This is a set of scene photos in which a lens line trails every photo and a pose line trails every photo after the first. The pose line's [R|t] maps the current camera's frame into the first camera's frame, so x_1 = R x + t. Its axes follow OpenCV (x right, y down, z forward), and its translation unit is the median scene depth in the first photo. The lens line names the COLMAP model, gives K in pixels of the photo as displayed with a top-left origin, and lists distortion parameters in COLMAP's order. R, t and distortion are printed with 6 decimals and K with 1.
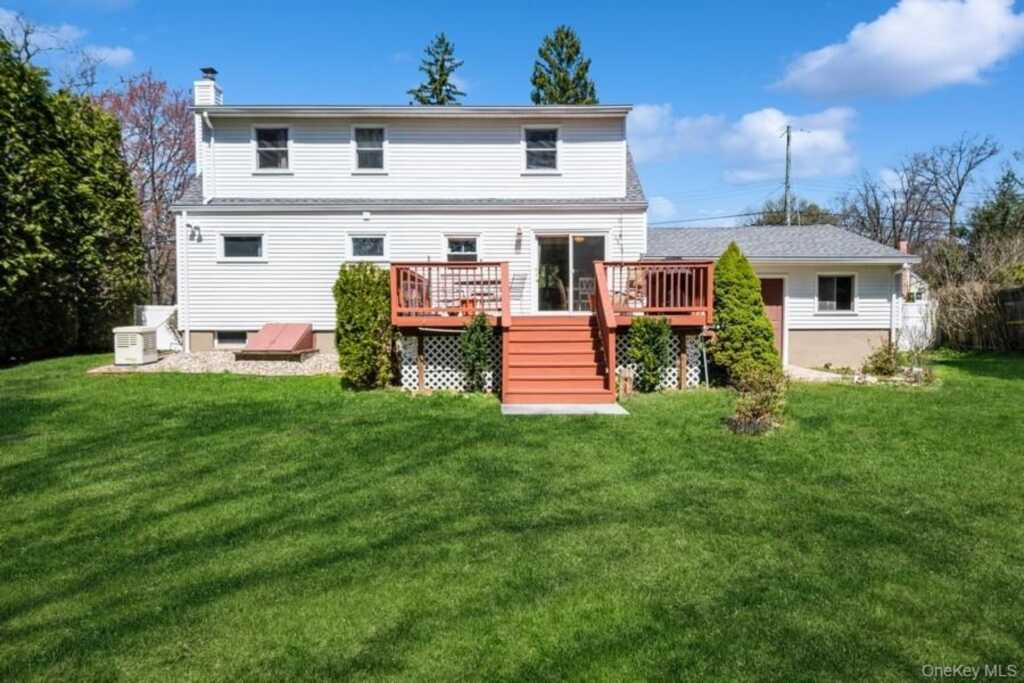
lens RADIAL K [[646.4, 0, 466.3], [0, 646.4, 332.6], [0, 0, 1]] dist [0.003171, -0.001656]
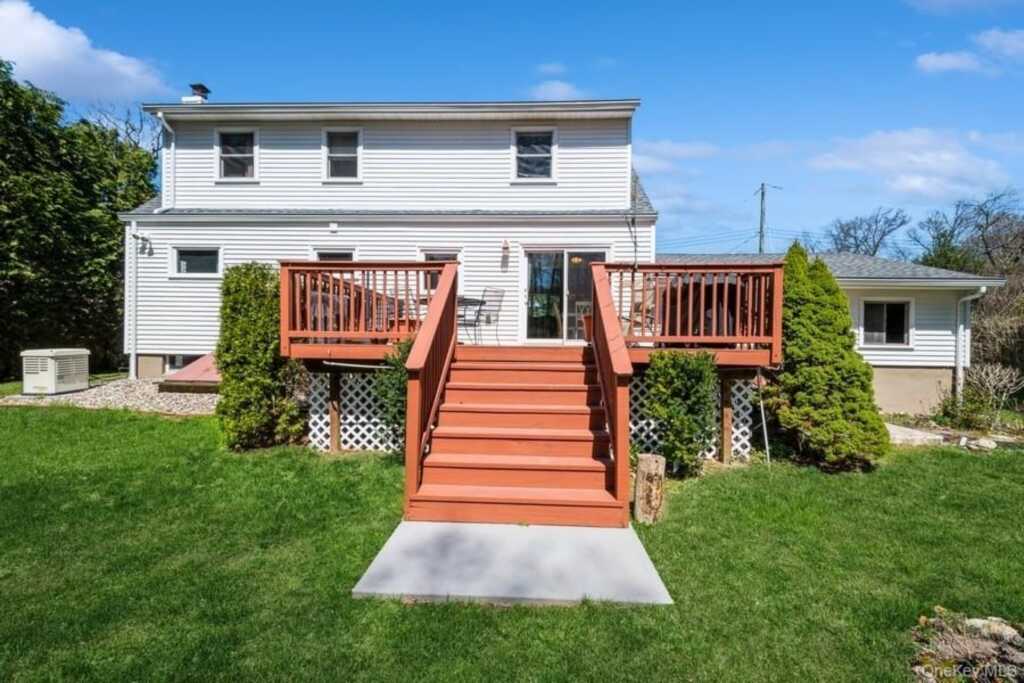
lens RADIAL K [[448.0, 0, 488.1], [0, 448.0, 341.3], [0, 0, 1]] dist [0.001932, 0.000093]
pose [[0.999145, 0.016290, -0.038008, 0.083476], [-0.017226, 0.999553, -0.024423, -0.014383], [0.037594, 0.025057, 0.998979, 0.405803]]
